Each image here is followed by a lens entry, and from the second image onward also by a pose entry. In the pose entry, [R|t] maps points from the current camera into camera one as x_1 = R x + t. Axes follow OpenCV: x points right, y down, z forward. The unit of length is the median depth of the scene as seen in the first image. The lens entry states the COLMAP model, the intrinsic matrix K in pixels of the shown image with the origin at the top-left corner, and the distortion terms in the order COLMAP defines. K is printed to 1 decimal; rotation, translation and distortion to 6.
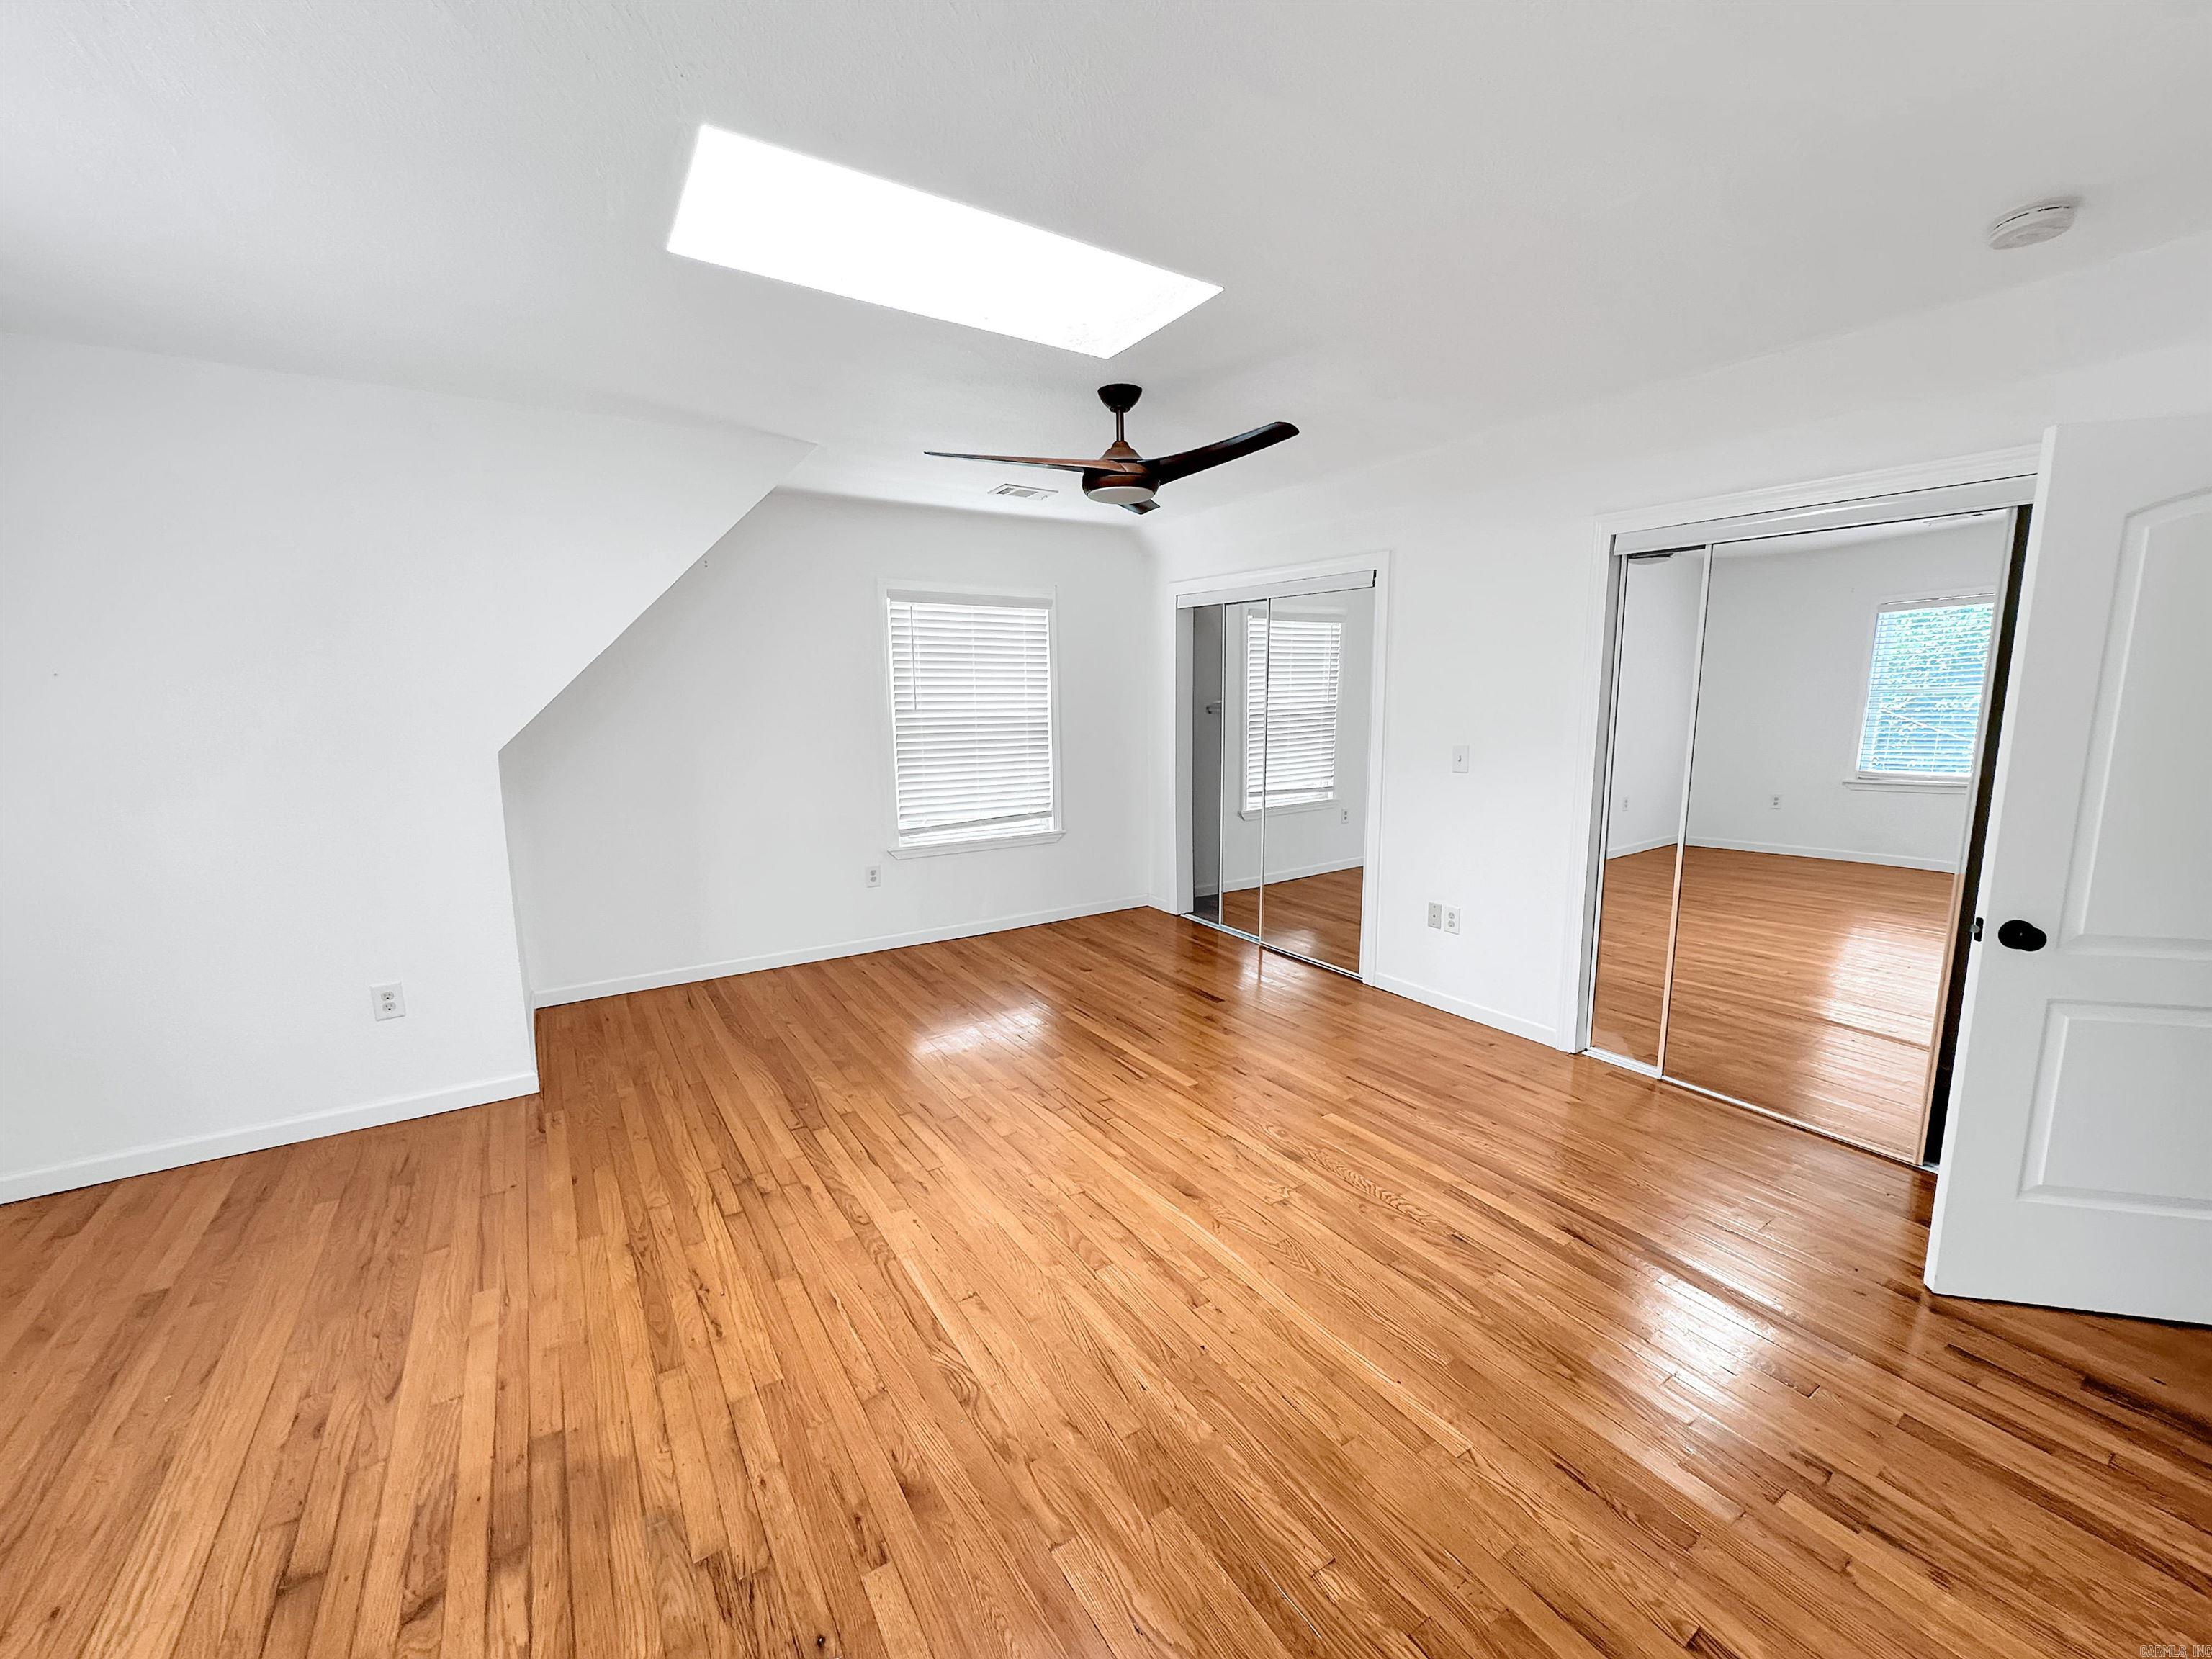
lens RADIAL K [[881.2, 0, 1106.4], [0, 881.2, 833.3], [0, 0, 1]] dist [0.001745, -0.000162]
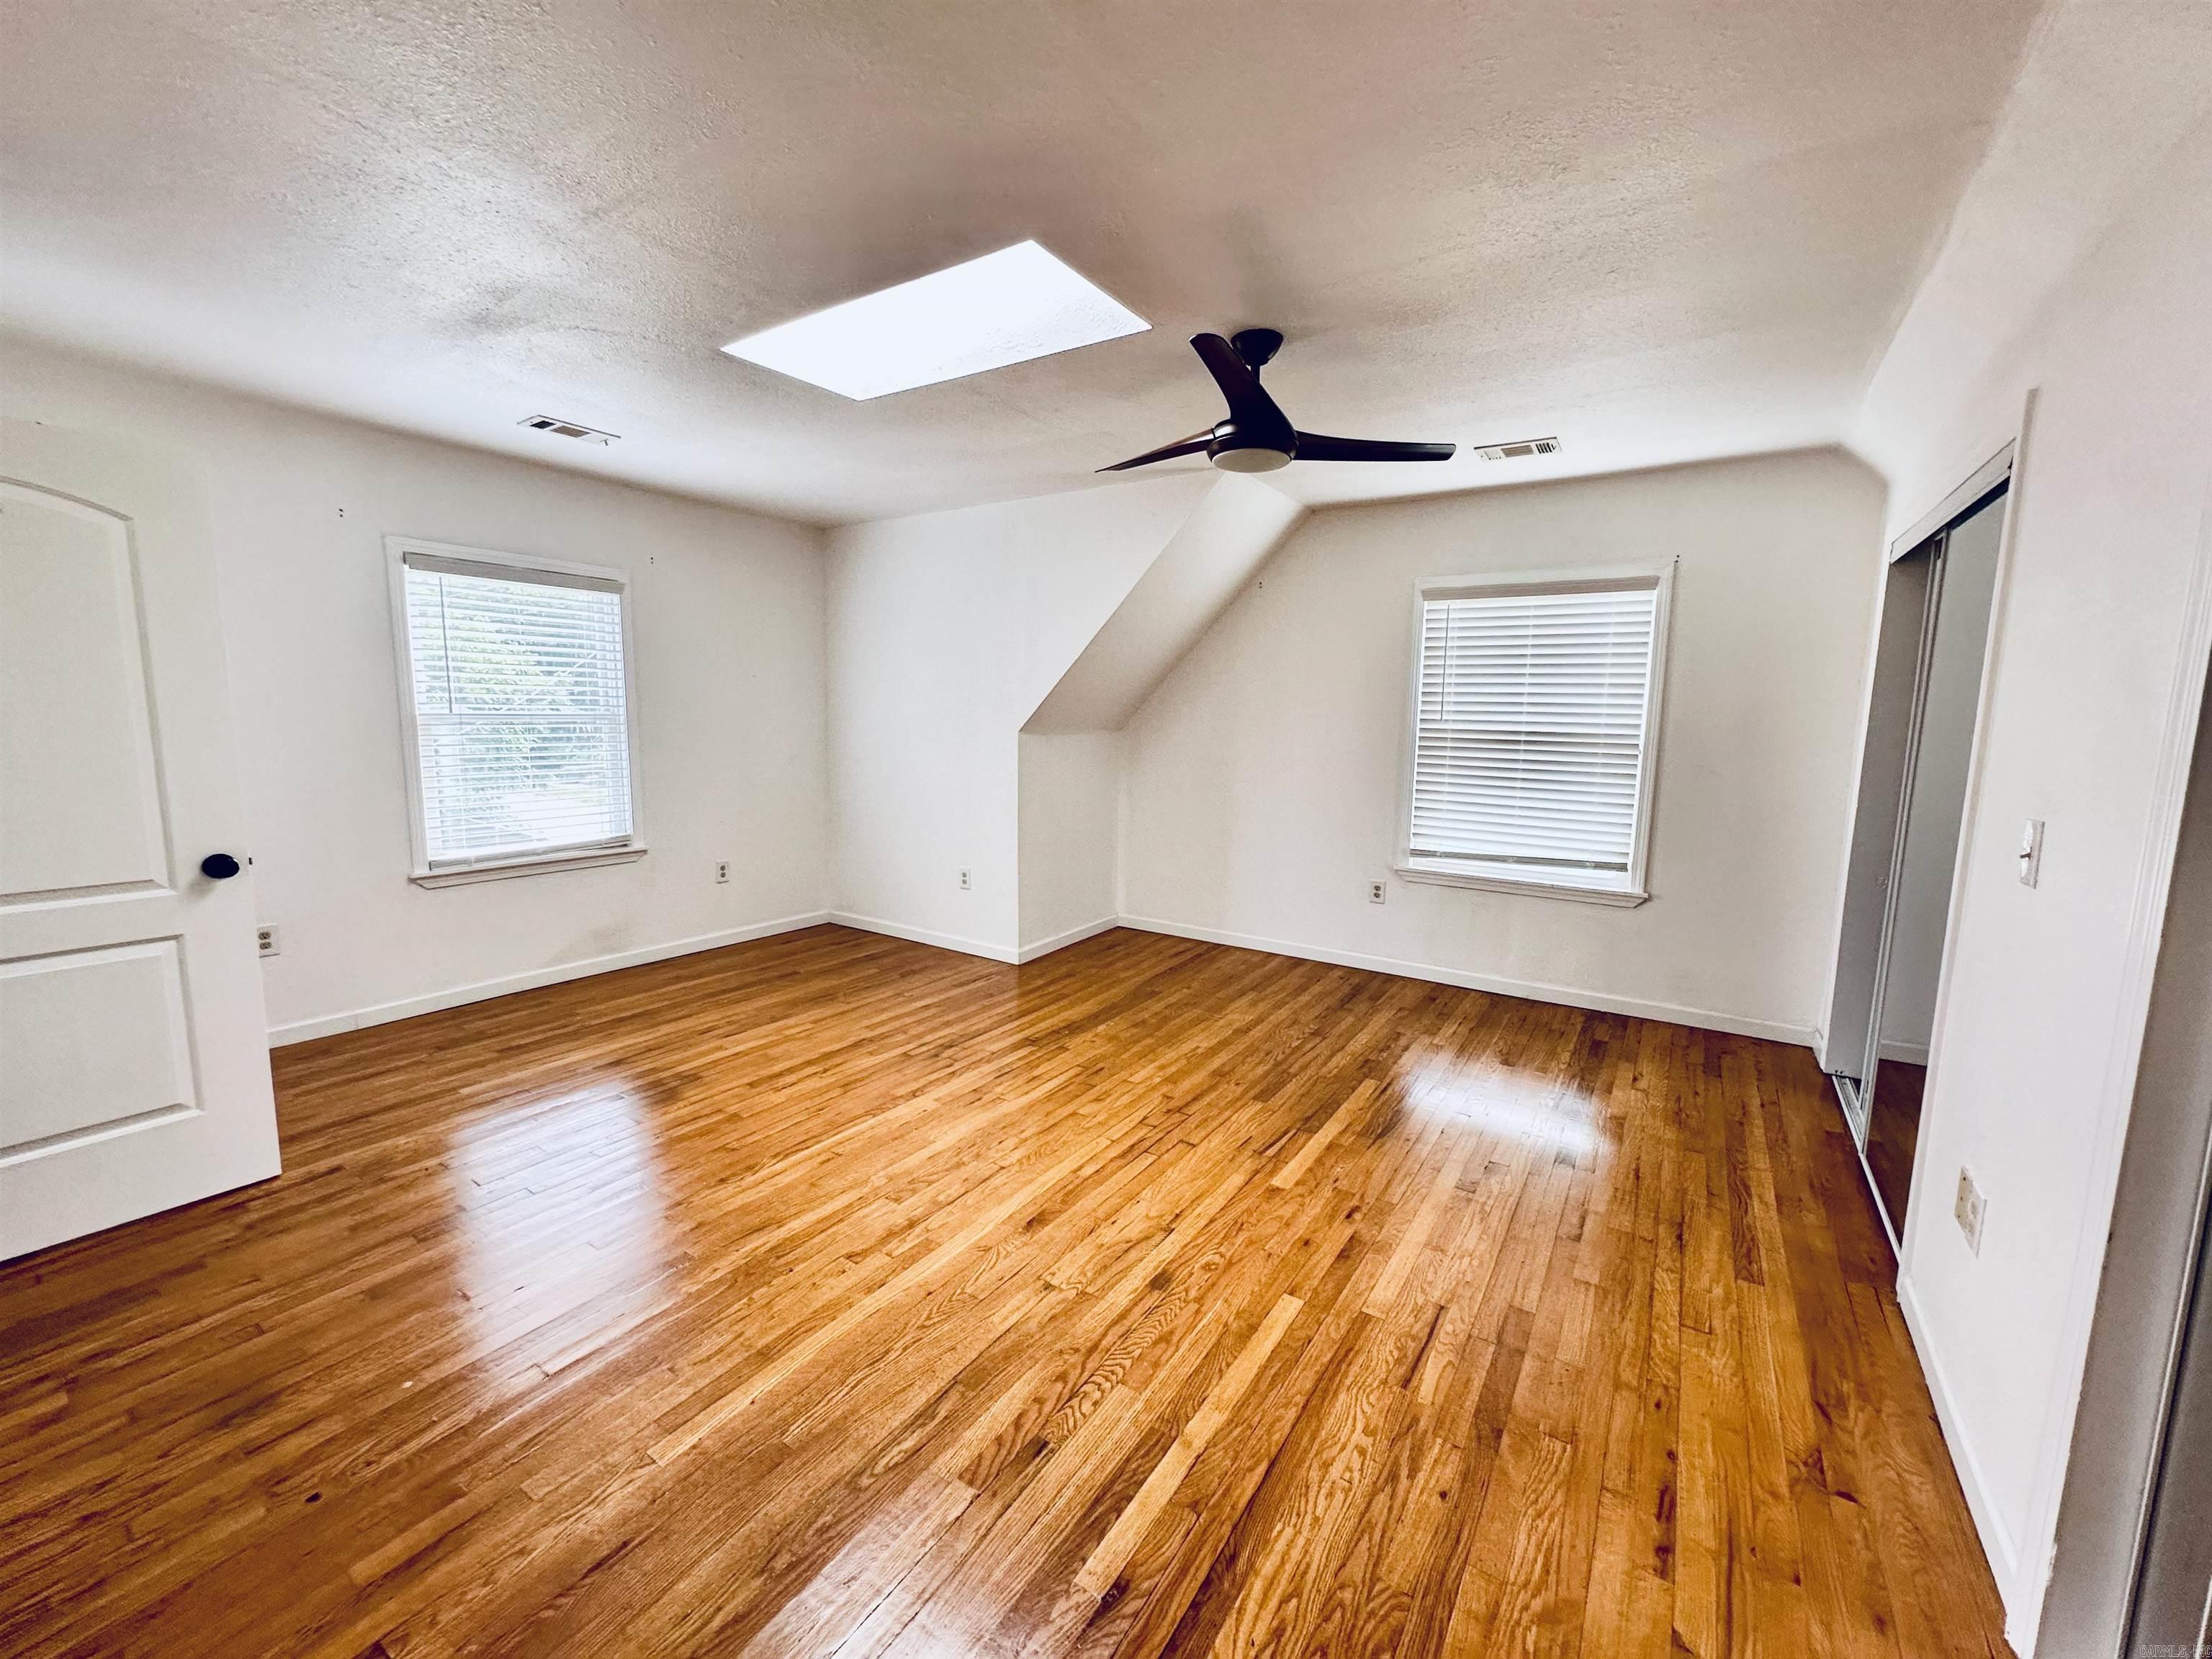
lens RADIAL K [[881.2, 0, 1107.4], [0, 881.2, 824.8], [0, 0, 1]] dist [0.001745, -0.000162]
pose [[0.398528, 0.132795, -0.907492, 0.882663], [-0.164782, 0.983729, 0.071586, -0.079839], [0.902232, 0.121010, 0.413925, 0.618328]]
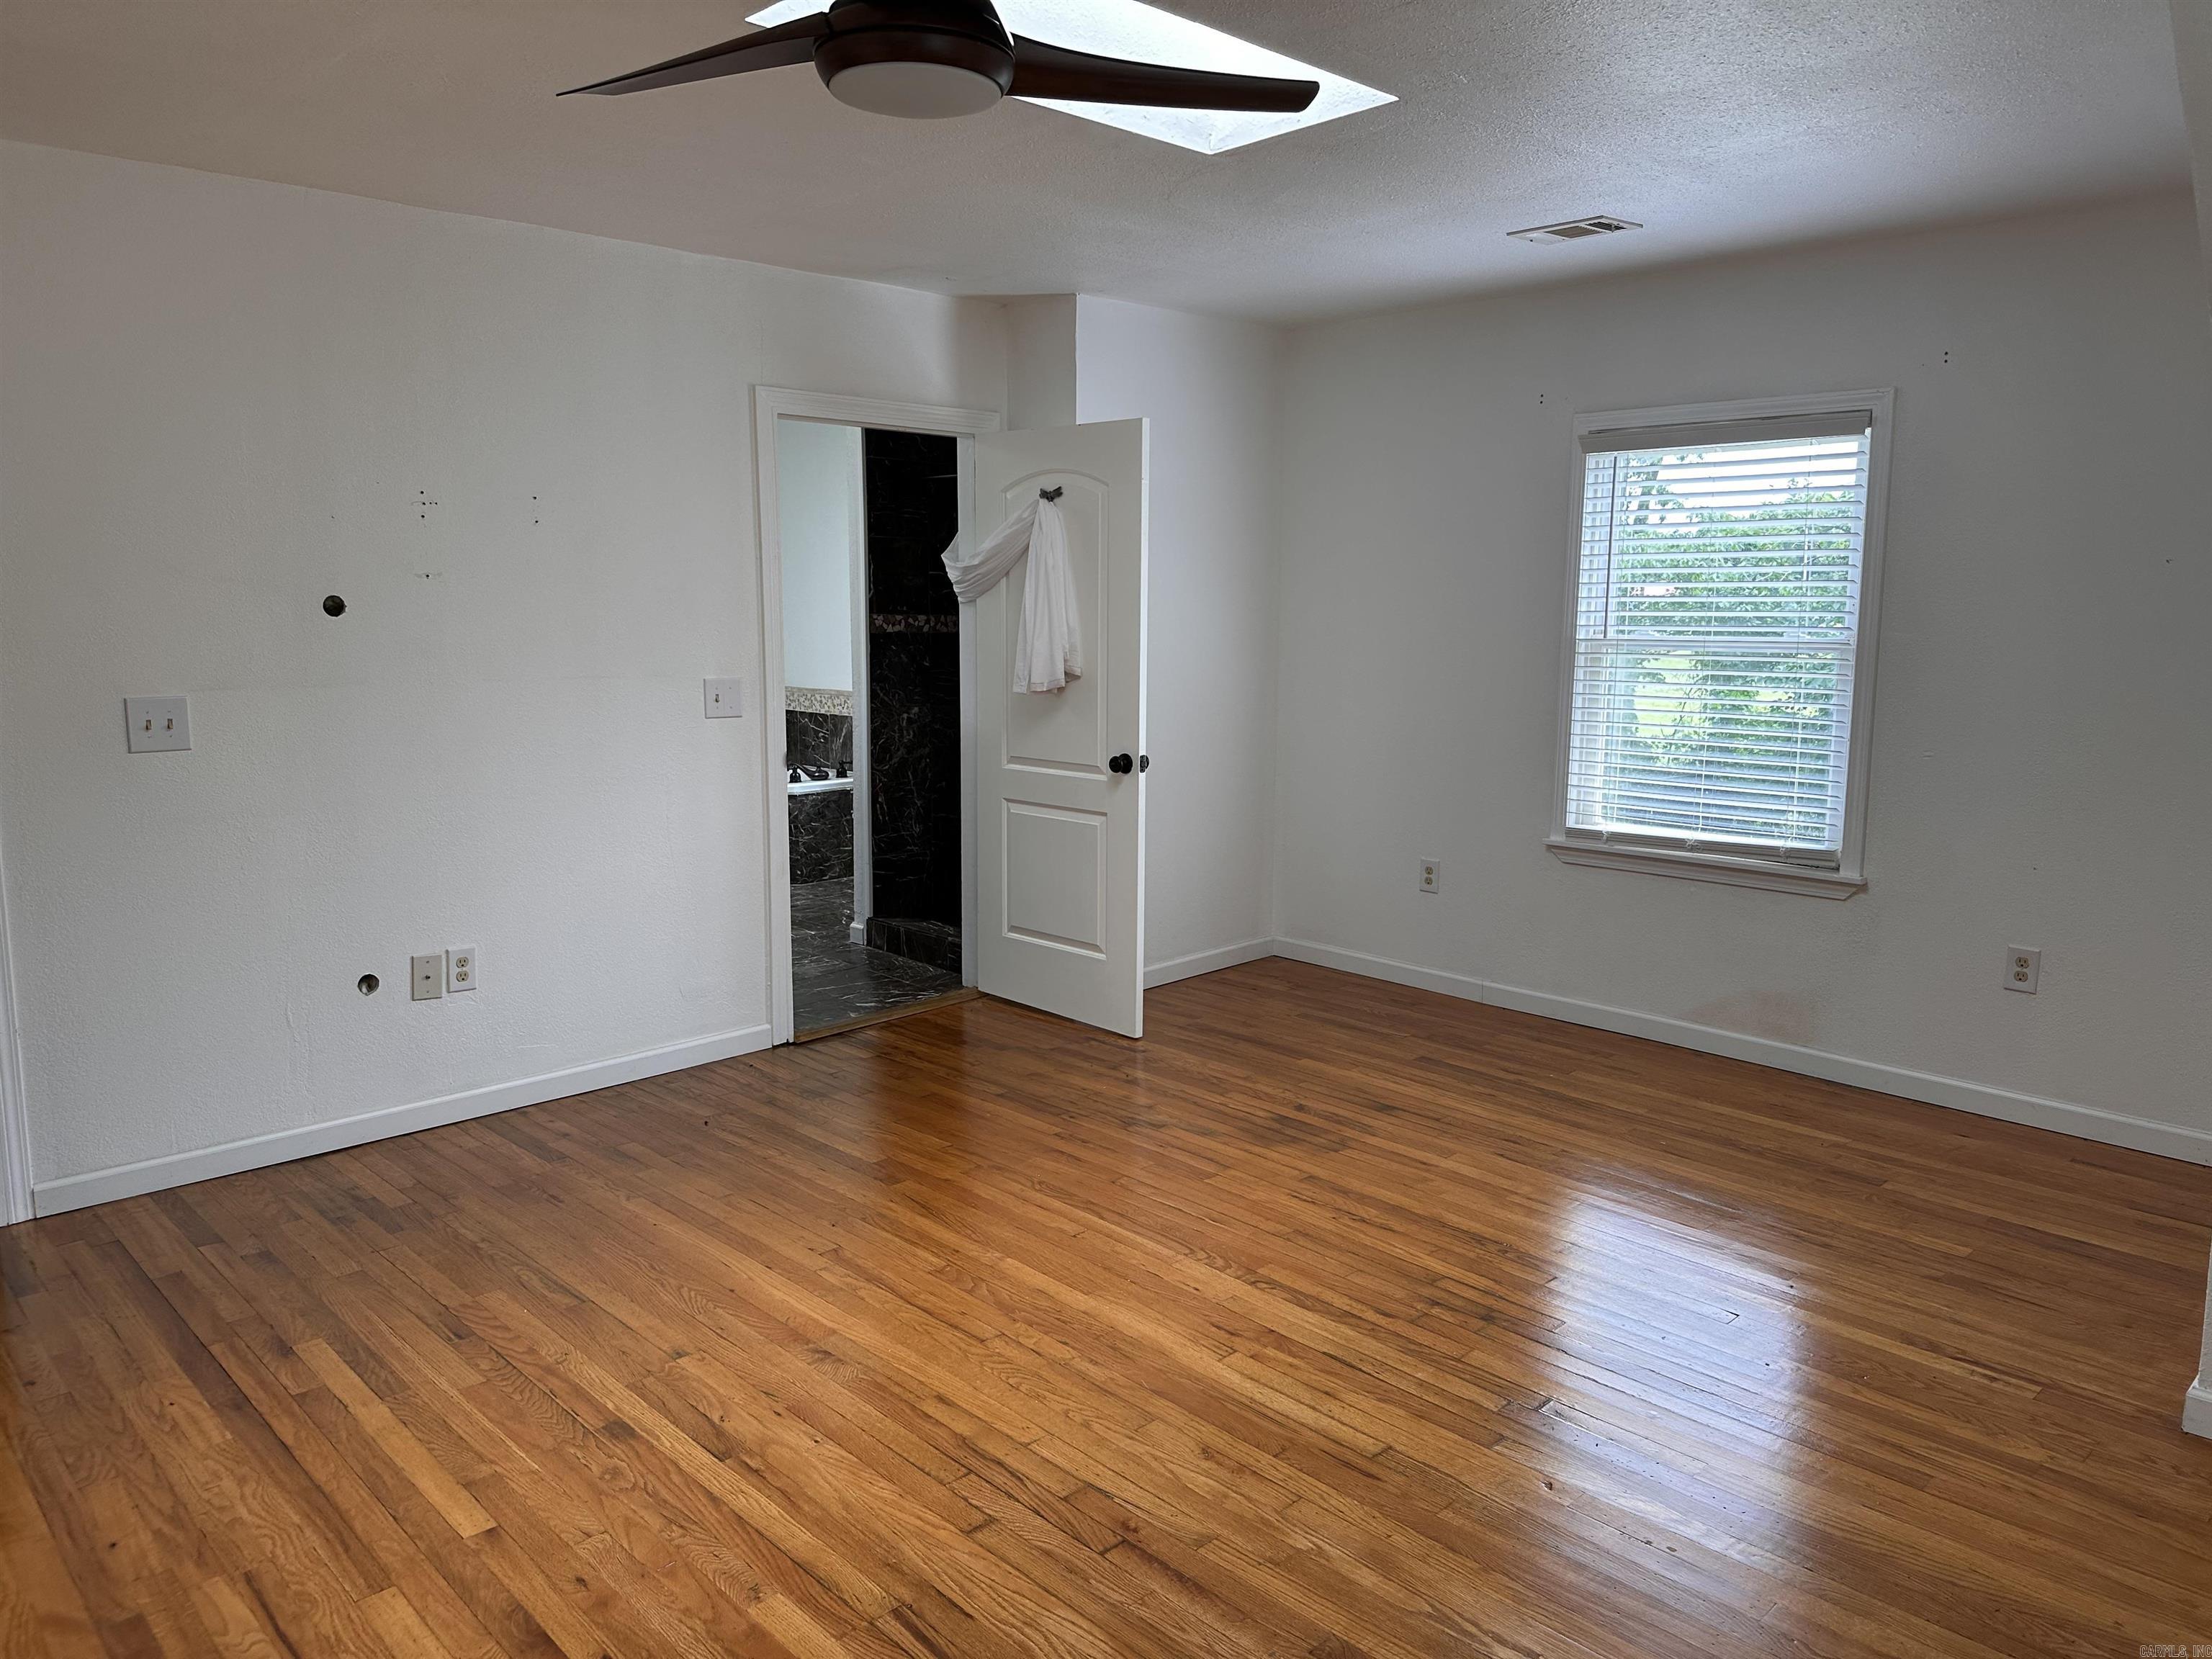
lens RADIAL K [[1554.0, 0, 1128.2], [0, 1554.0, 814.1], [0, 0, 1]] dist [0.060299, -0.069534]
pose [[-0.981556, 0.031569, -0.188552, 0.073903], [-0.024989, 0.956624, 0.290252, -0.313919], [0.189537, 0.289611, -0.938191, 1.967253]]
